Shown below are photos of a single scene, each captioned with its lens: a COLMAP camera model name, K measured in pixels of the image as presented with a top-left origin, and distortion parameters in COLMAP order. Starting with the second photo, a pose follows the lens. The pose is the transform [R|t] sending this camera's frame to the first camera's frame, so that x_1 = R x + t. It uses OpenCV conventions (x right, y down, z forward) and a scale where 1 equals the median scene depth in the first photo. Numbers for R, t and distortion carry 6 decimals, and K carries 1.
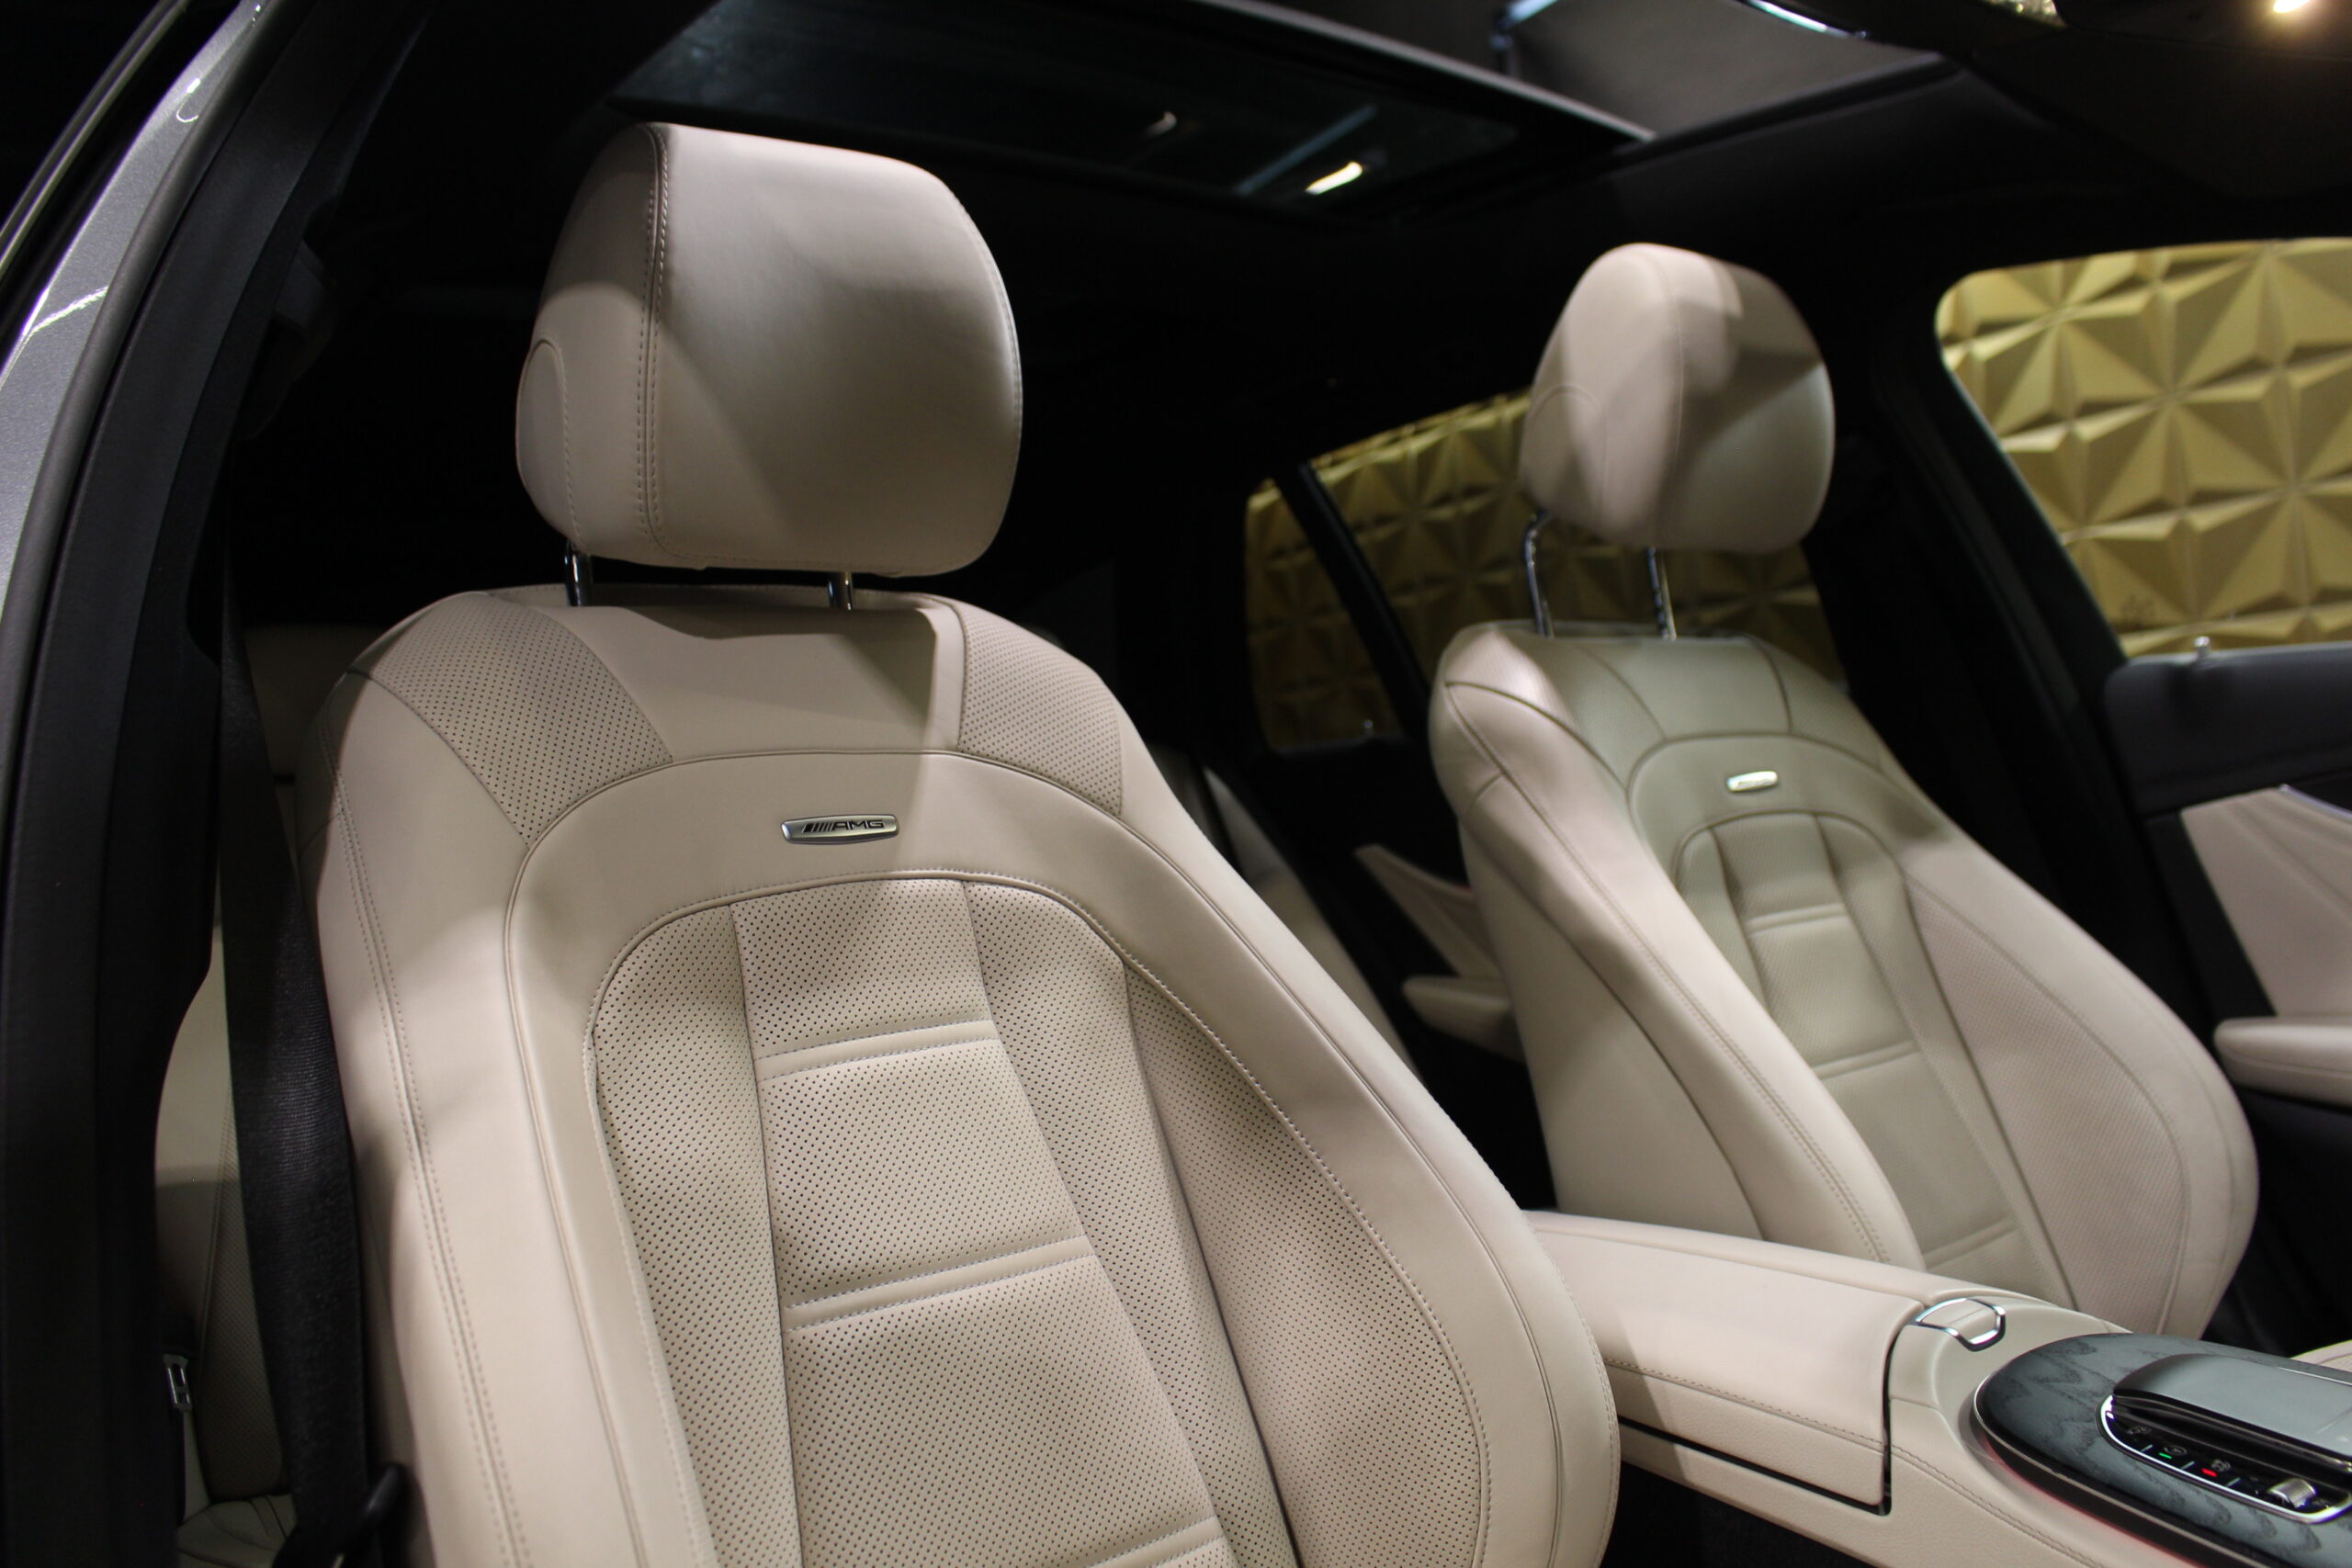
lens RADIAL K [[1975.6, 0, 1176.0], [0, 1975.6, 784.0], [0, 0, 1]] dist [-0.143468, 0.162316]
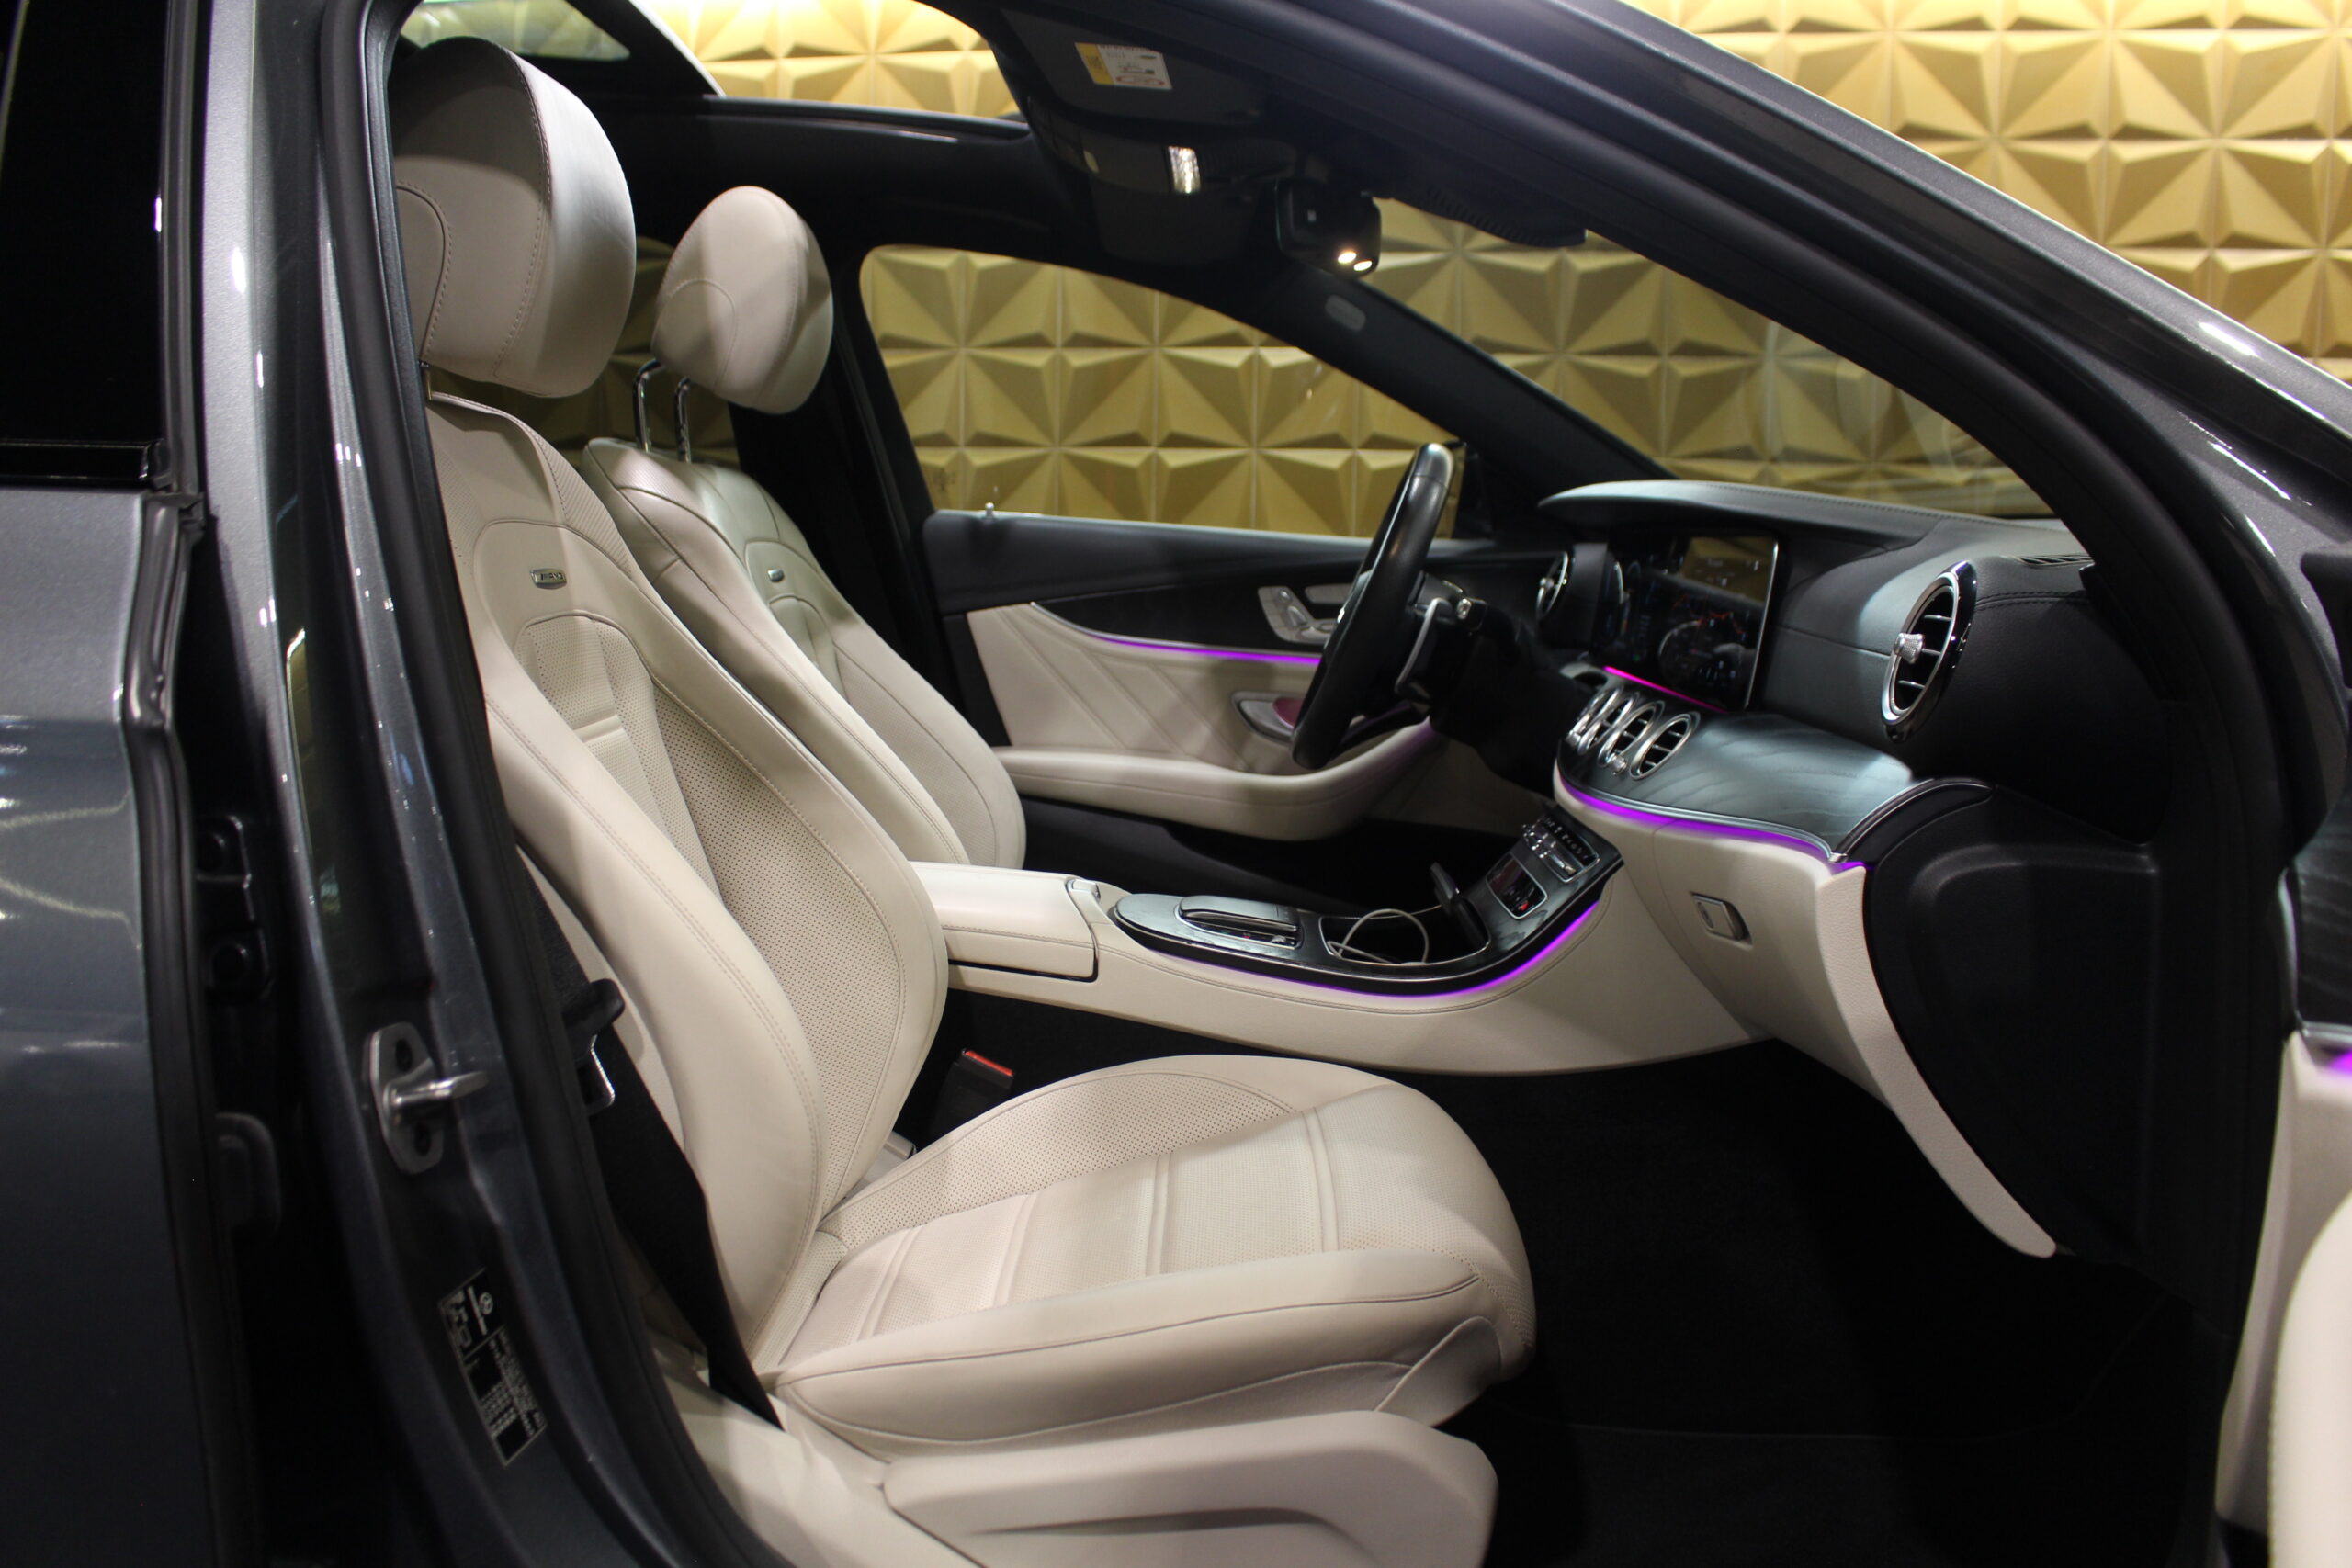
lens RADIAL K [[1975.6, 0, 1176.0], [0, 1975.6, 784.0], [0, 0, 1]] dist [-0.143468, 0.162316]
pose [[0.644959, -0.002964, 0.764212, -0.608447], [-0.084951, 0.993517, 0.075548, 0.017280], [-0.759481, -0.113646, 0.640526, -0.166560]]
